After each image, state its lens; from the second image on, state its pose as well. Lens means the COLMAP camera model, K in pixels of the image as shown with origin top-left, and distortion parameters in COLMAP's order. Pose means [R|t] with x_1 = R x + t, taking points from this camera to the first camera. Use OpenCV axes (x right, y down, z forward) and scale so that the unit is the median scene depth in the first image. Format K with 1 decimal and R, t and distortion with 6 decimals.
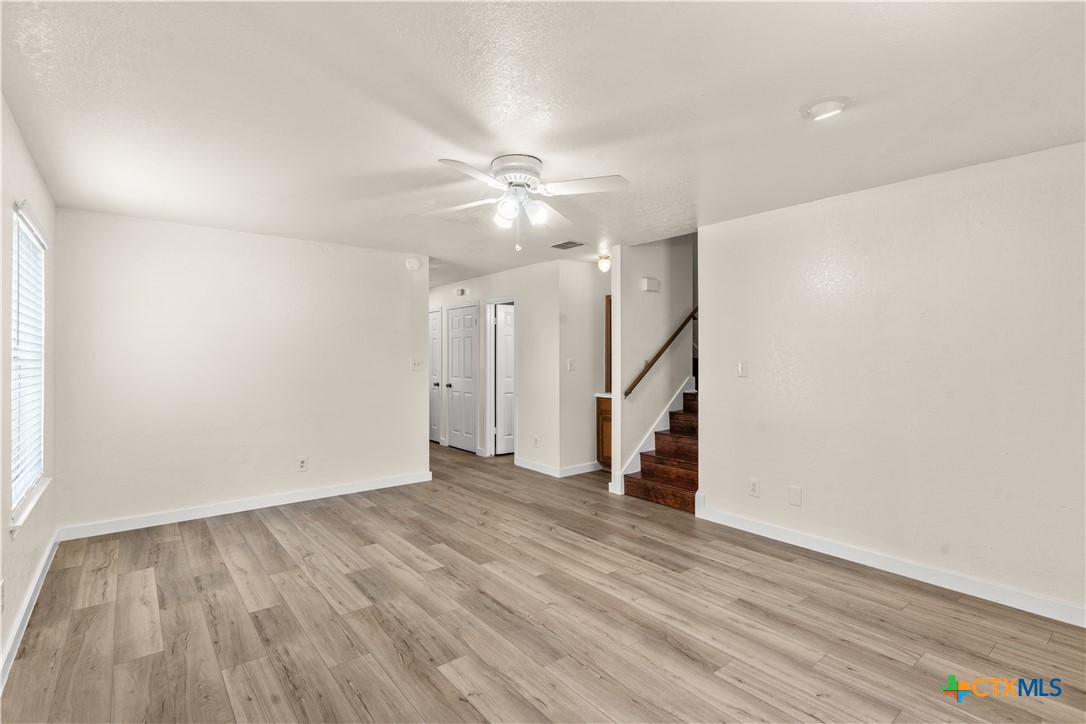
lens RADIAL K [[515.1, 0, 543.7], [0, 515.1, 359.7], [0, 0, 1]] dist [0.000860, 0.003648]
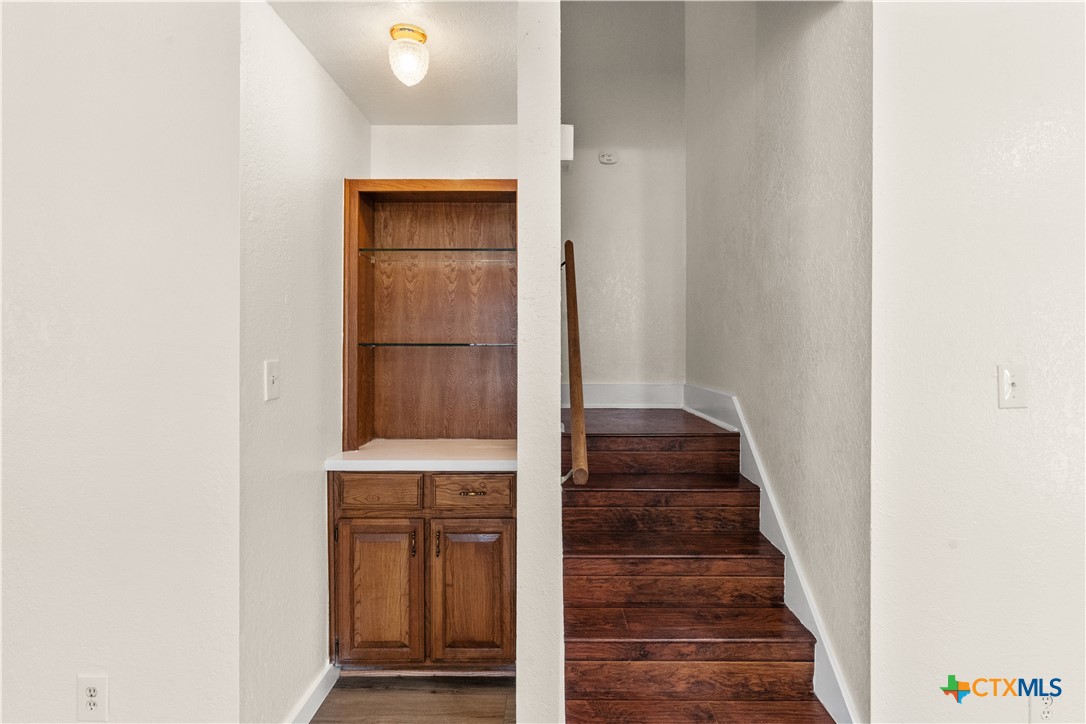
lens RADIAL K [[515.1, 0, 543.6], [0, 515.1, 359.6], [0, 0, 1]] dist [0.000860, 0.003648]
pose [[0.636935, -0.011687, 0.770829, -0.107432], [0.001874, 0.999906, 0.013612, -0.006898], [-0.770915, -0.007225, 0.636897, 1.111944]]
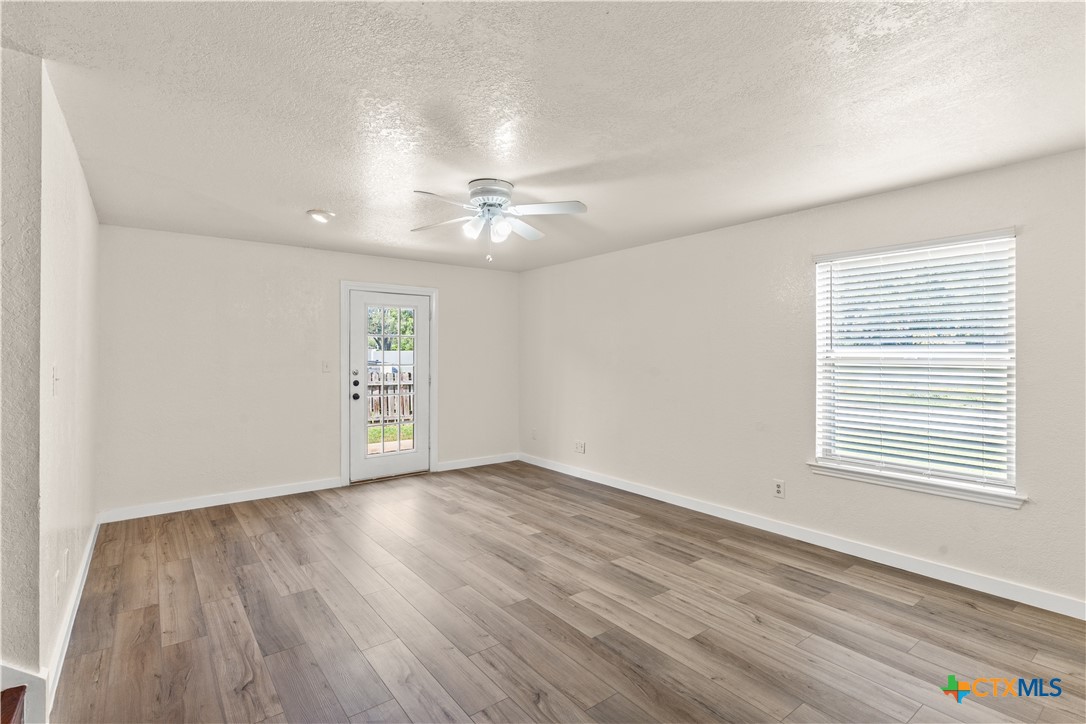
lens RADIAL K [[515.1, 0, 544.5], [0, 515.1, 357.5], [0, 0, 1]] dist [0.000860, 0.003648]
pose [[-0.999791, 0.000401, 0.020448, -0.177902], [0.000550, 0.999973, 0.007274, -0.012621], [-0.020445, 0.007283, -0.999764, 1.959357]]
